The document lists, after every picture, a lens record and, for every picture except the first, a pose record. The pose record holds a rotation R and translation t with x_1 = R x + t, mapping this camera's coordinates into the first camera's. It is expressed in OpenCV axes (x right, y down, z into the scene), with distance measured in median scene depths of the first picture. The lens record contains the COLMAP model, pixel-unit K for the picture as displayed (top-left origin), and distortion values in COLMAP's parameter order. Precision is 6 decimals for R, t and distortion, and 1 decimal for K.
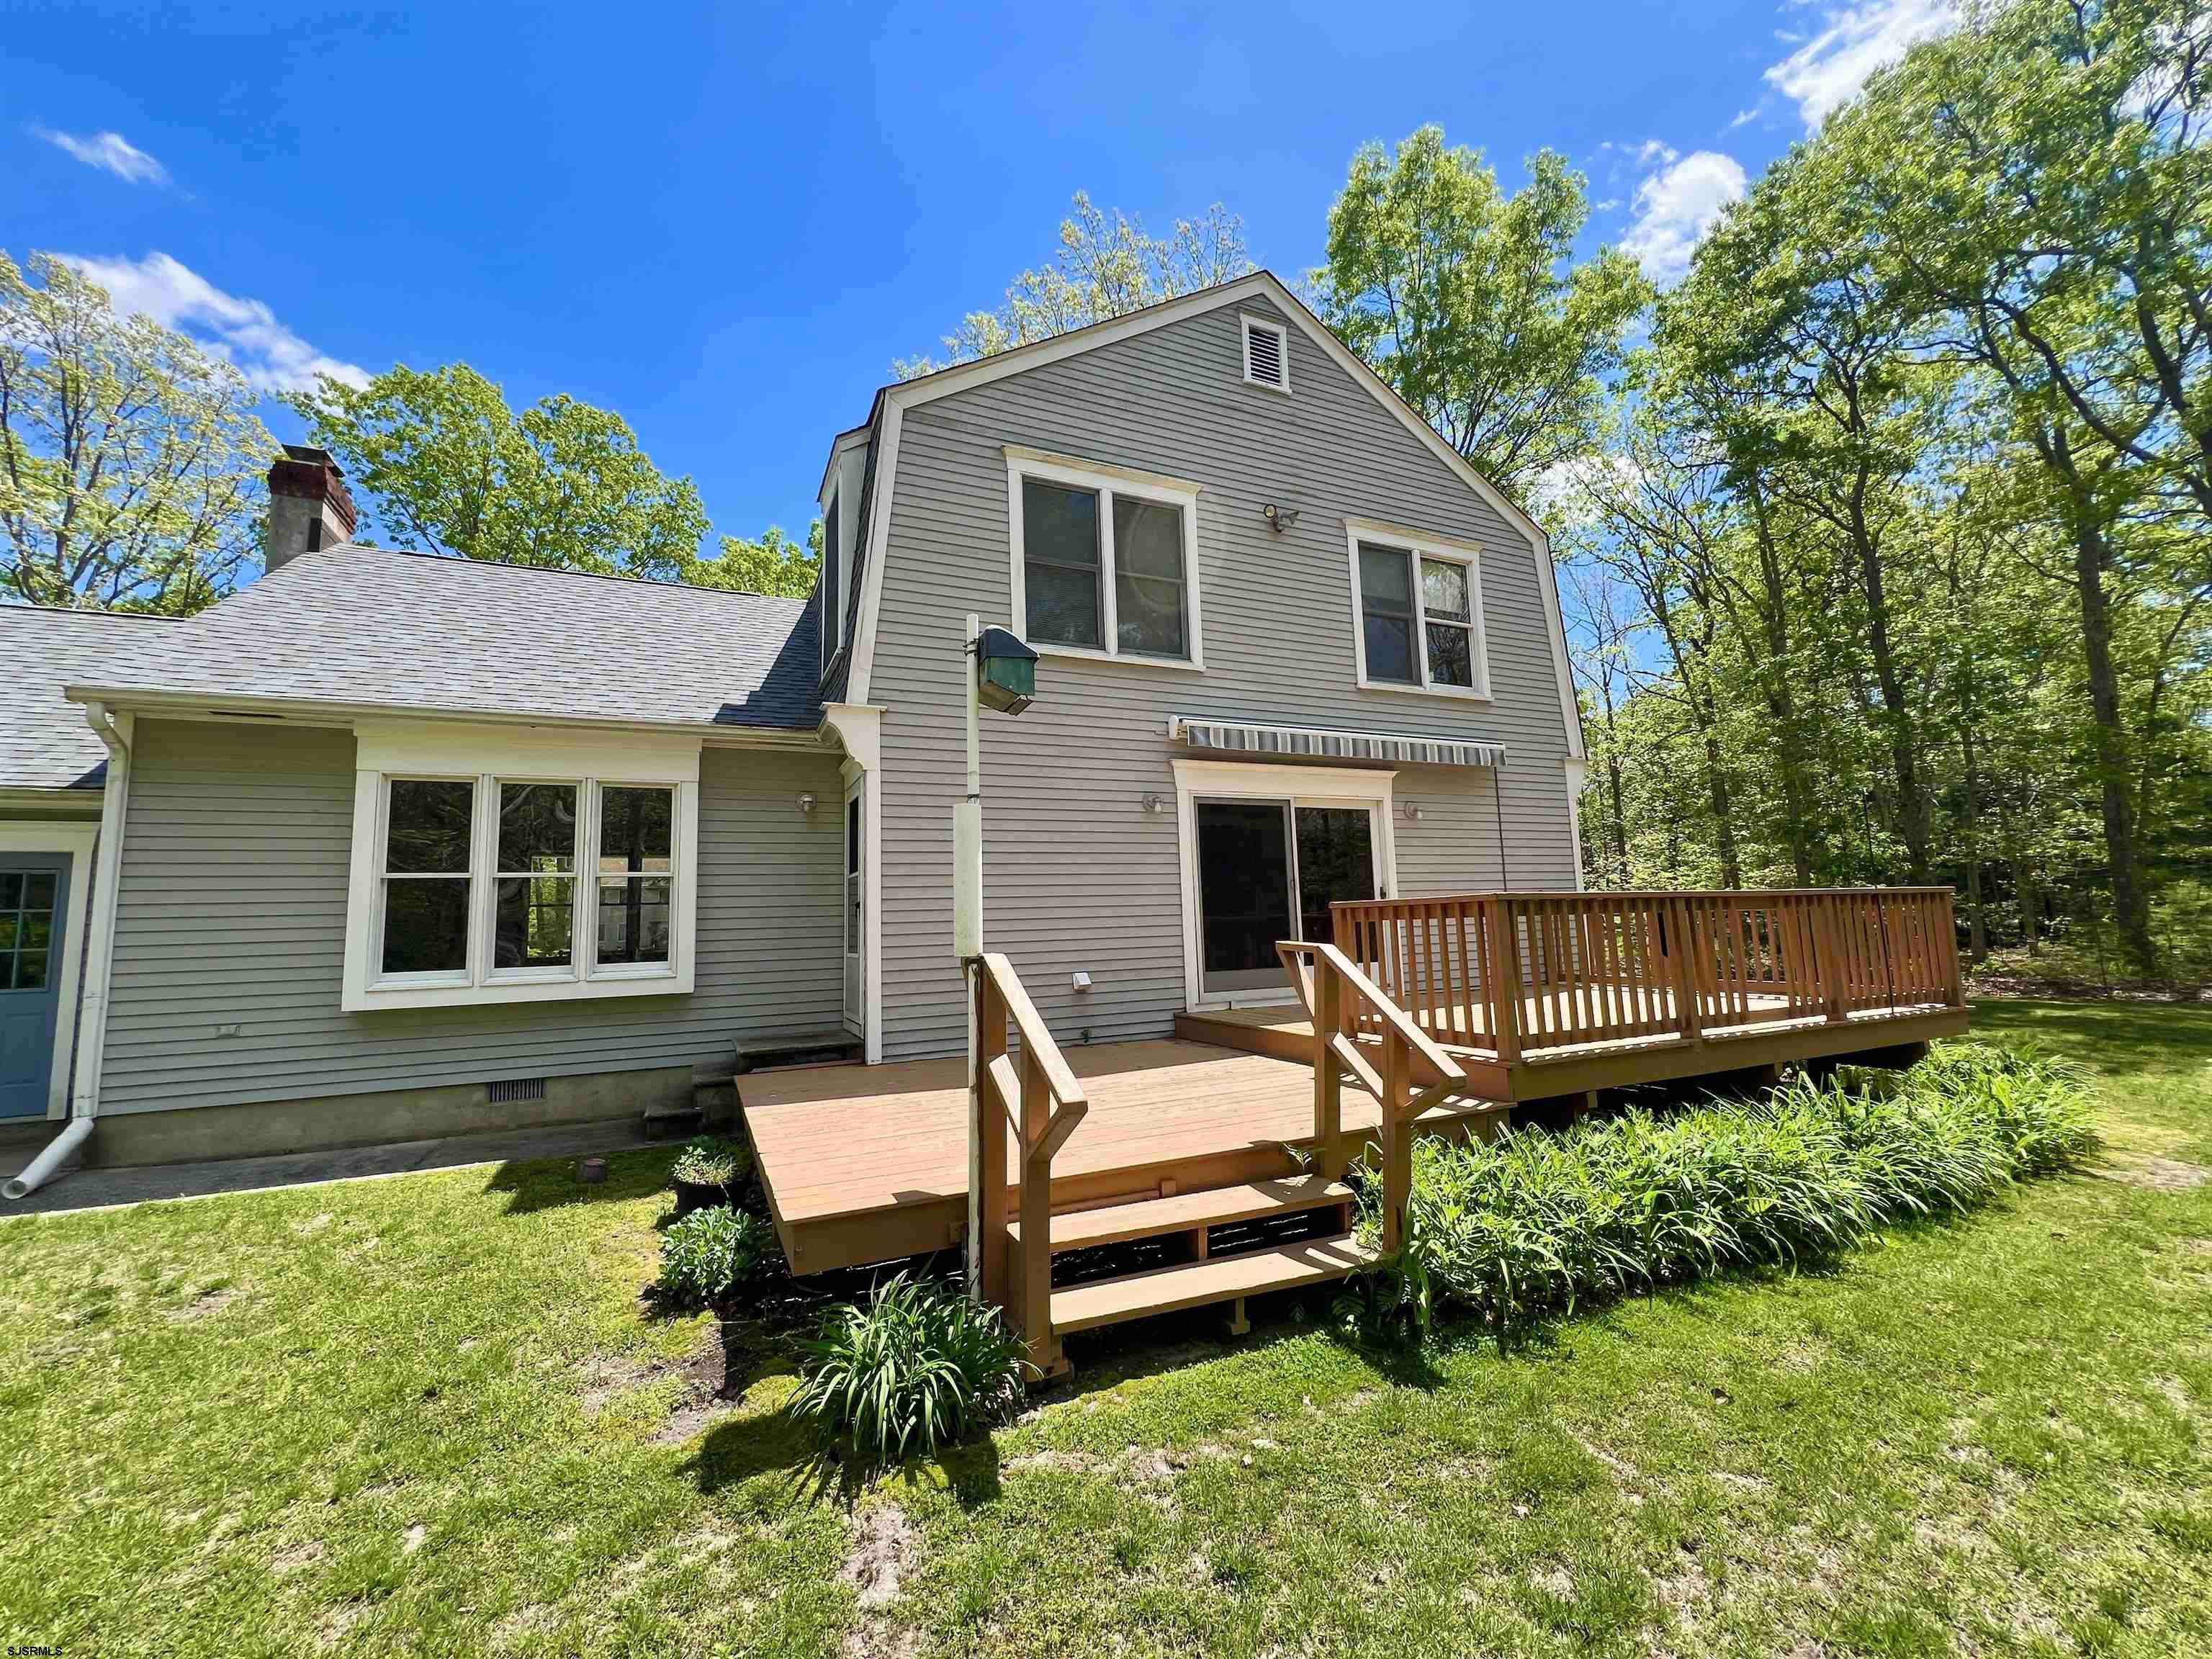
lens RADIAL K [[883.3, 0, 1105.6], [0, 883.3, 831.4], [0, 0, 1]] dist [-0.000883, -0.000133]
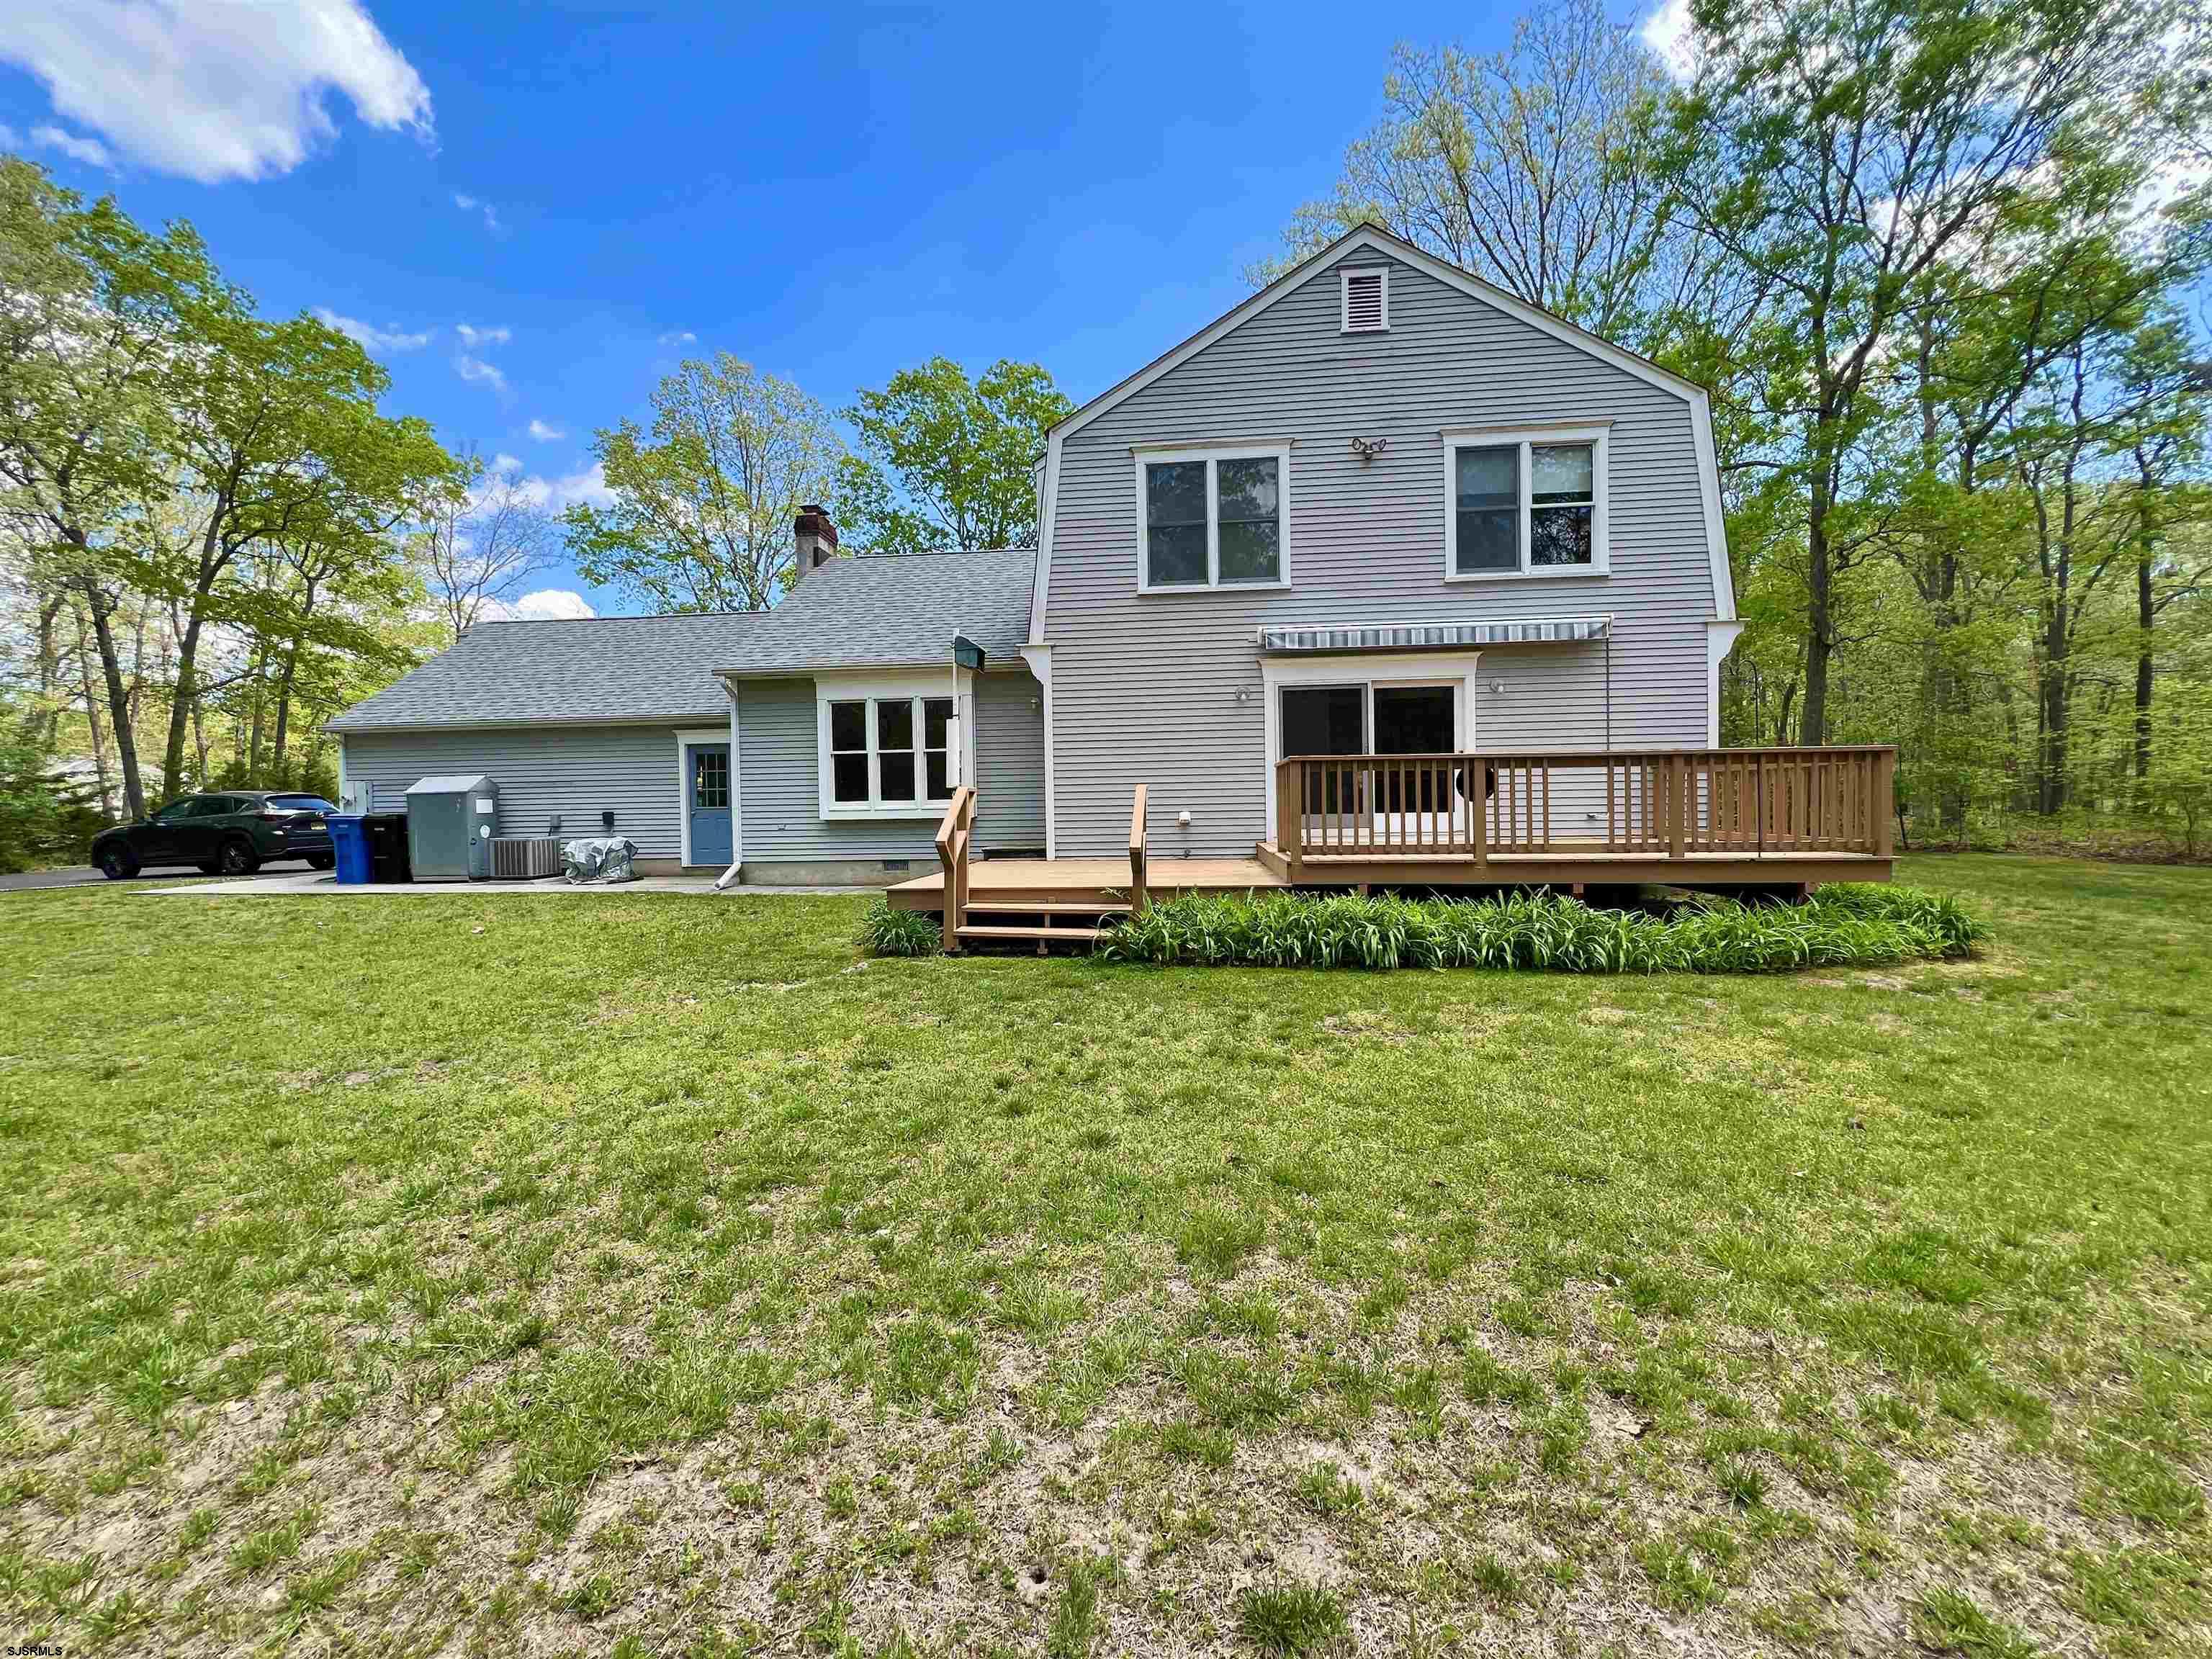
lens RADIAL K [[889.7, 0, 1102.7], [0, 889.7, 826.6], [0, 0, 1]] dist [-0.000552, 0.000196]
pose [[0.861377, 0.030825, -0.507031, 0.565379], [0.043948, 0.989892, 0.134842, -0.021522], [0.506062, -0.138433, 0.851315, -0.322781]]
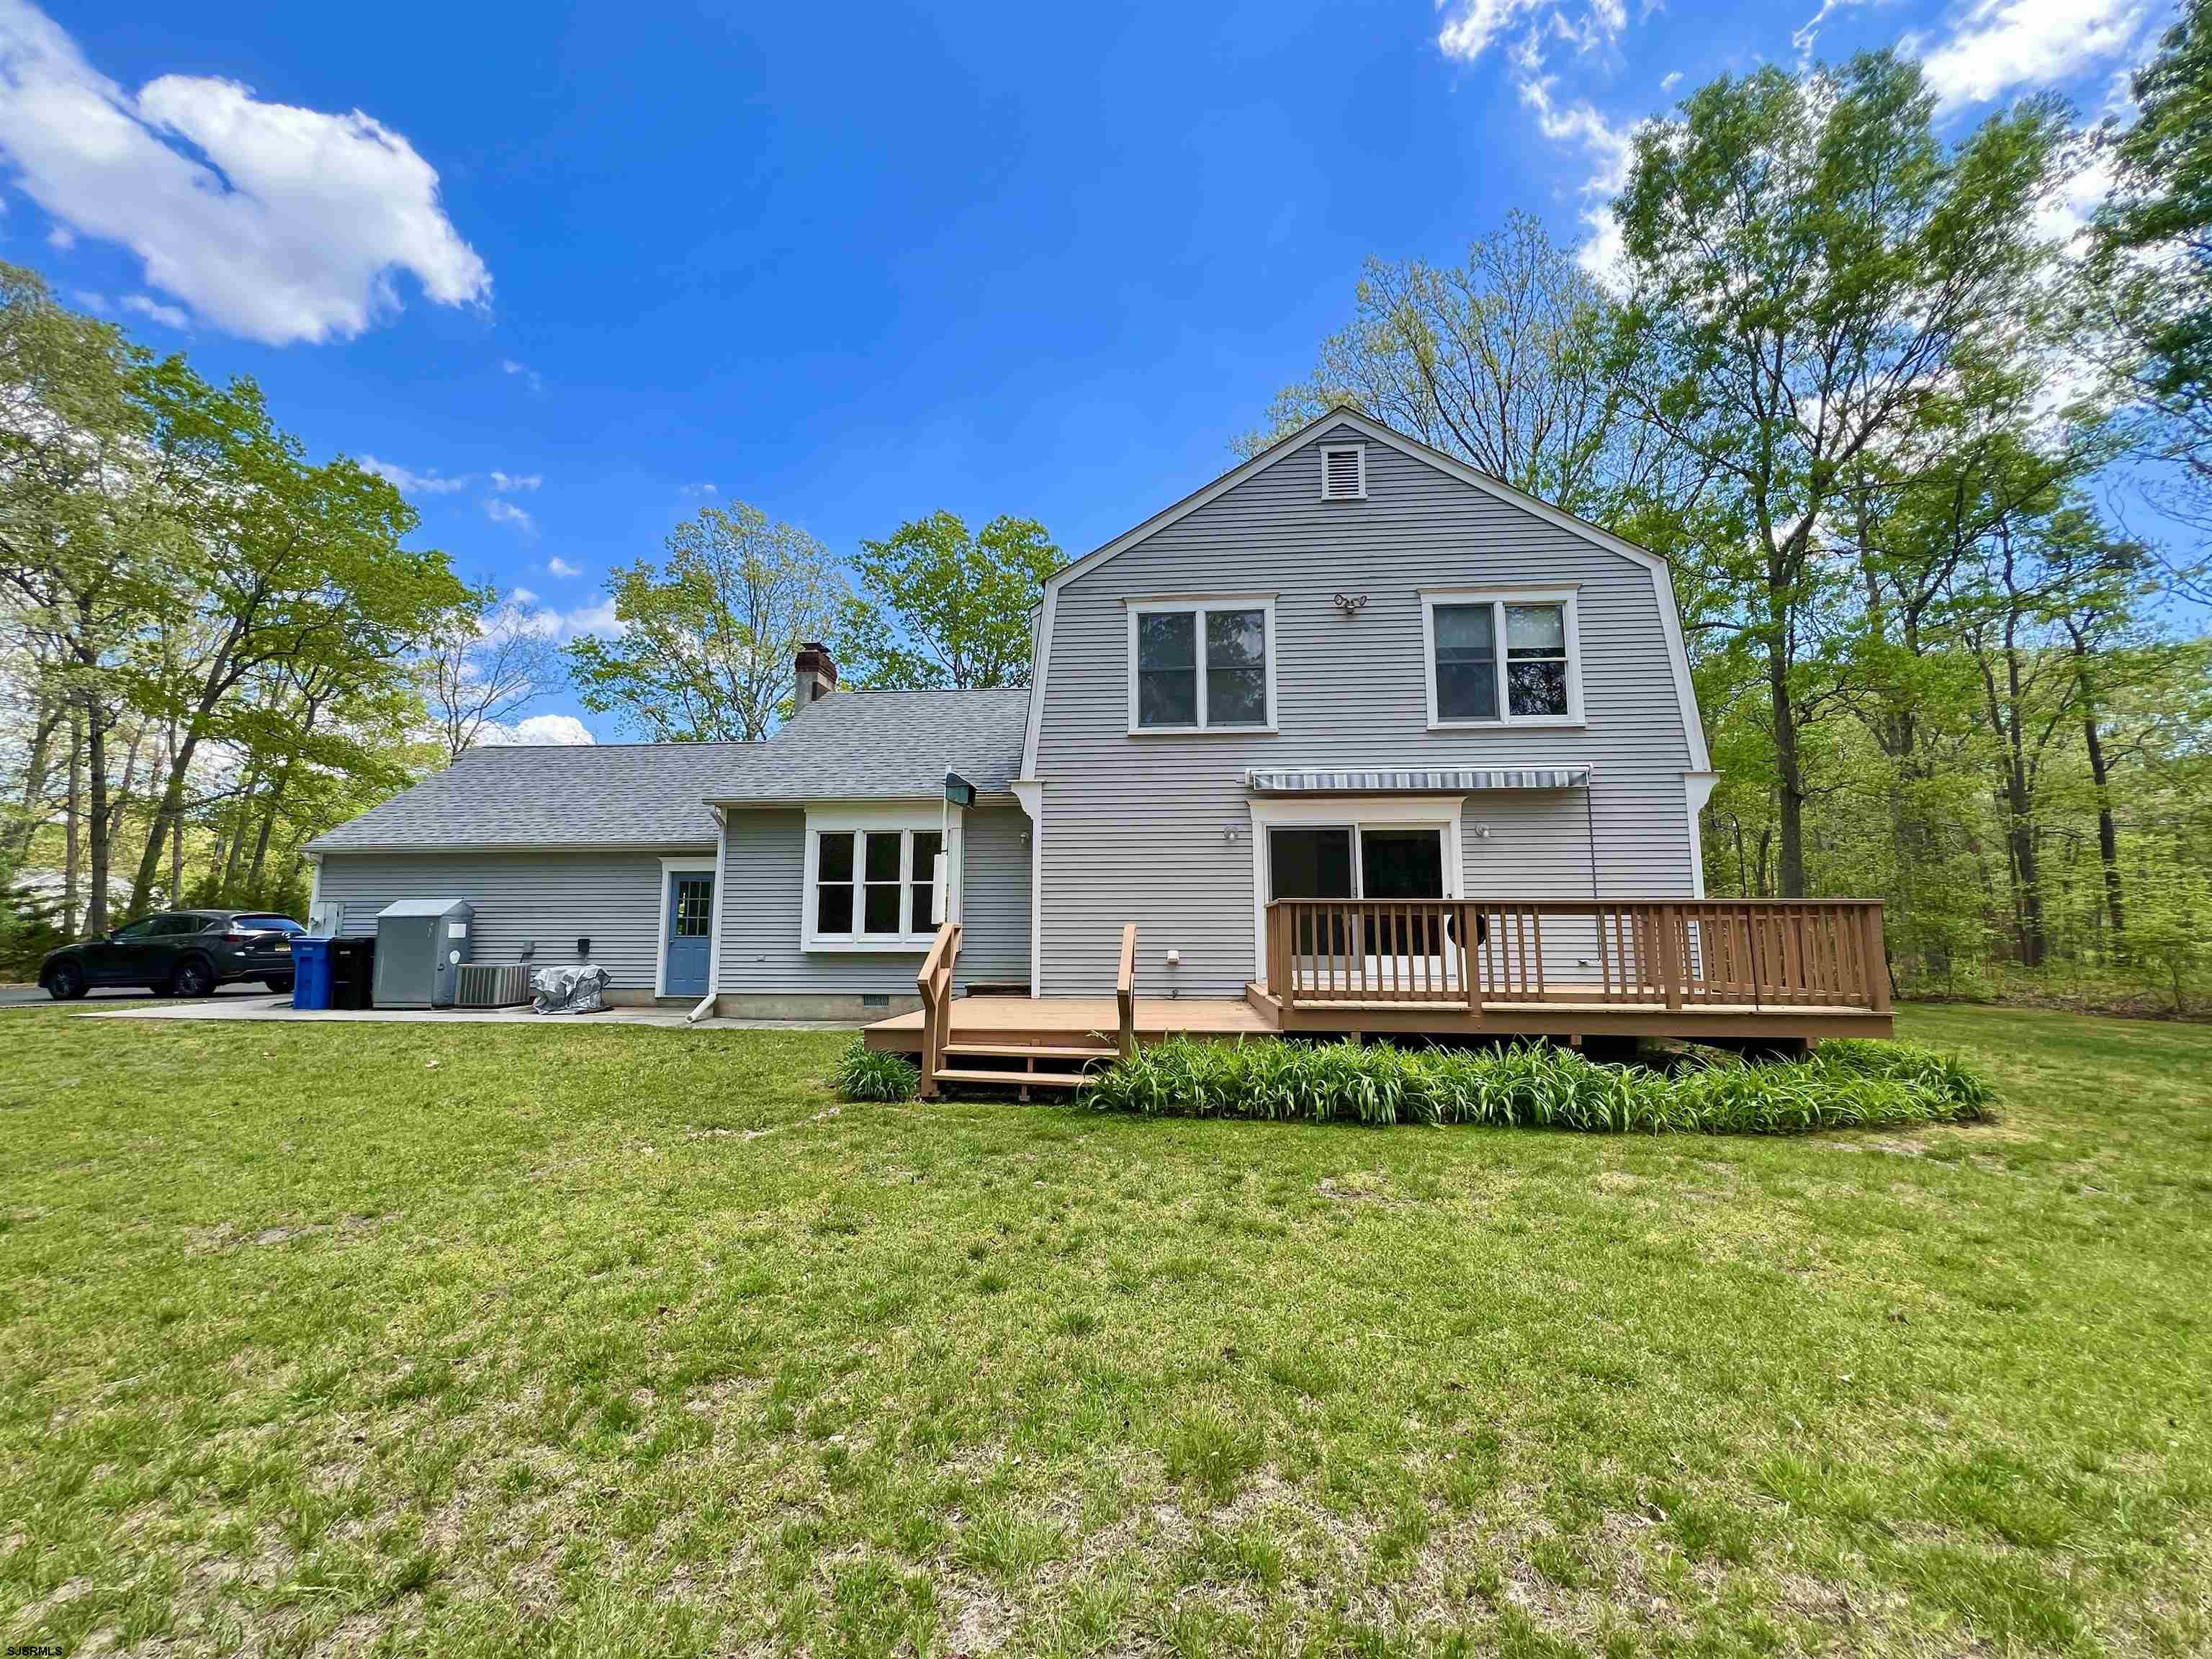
lens RADIAL K [[889.7, 0, 1102.7], [0, 889.7, 826.6], [0, 0, 1]] dist [-0.000552, 0.000196]
pose [[0.868630, -0.027098, -0.494720, 0.559332], [0.024475, 0.999631, -0.011781, -0.028625], [0.494857, -0.001875, 0.868973, -0.314908]]
